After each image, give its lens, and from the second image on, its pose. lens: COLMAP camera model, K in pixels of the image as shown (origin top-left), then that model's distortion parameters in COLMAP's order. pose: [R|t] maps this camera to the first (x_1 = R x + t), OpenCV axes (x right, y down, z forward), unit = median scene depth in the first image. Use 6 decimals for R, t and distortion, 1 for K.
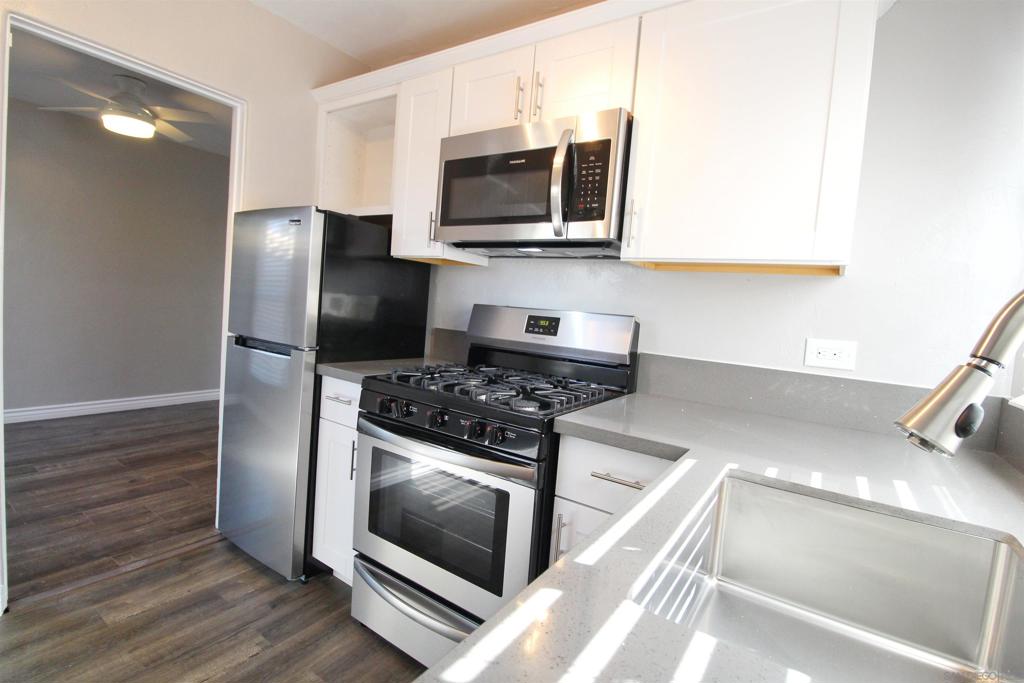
lens RADIAL K [[476.0, 0, 512.0], [0, 476.0, 341.5], [0, 0, 1]] dist [0.001226, 0.000242]
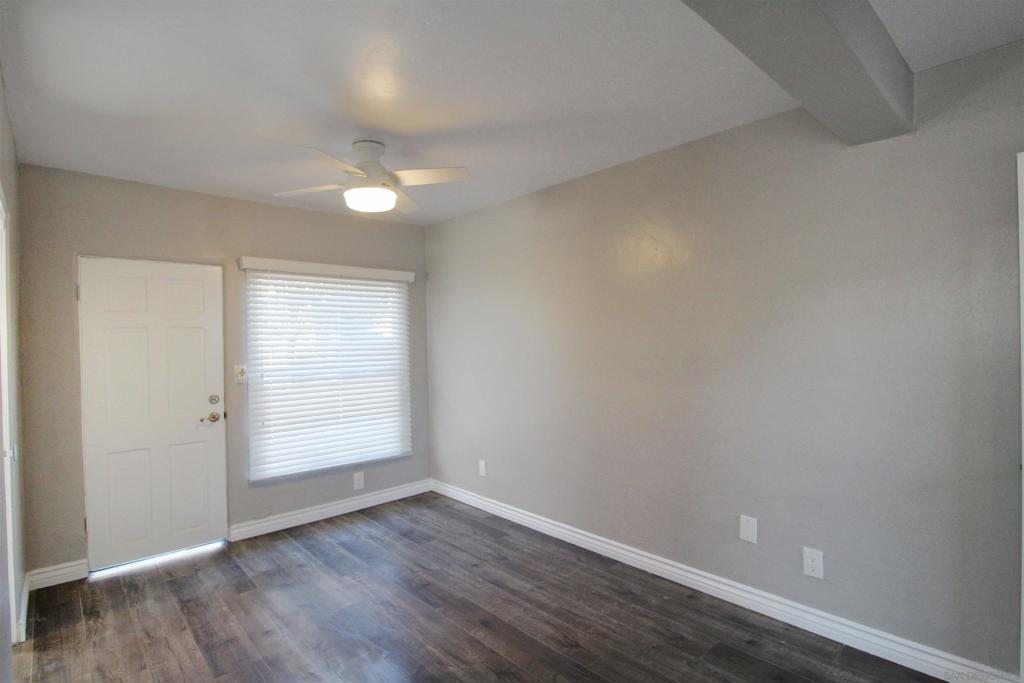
lens RADIAL K [[511.3, 0, 516.0], [0, 511.3, 339.5], [0, 0, 1]] dist [0.002872, -0.013949]
pose [[-0.226956, -0.075487, -0.970975, -0.029122], [-0.079885, 0.995075, -0.058688, -0.177903], [0.970623, 0.064246, -0.231869, 1.595936]]
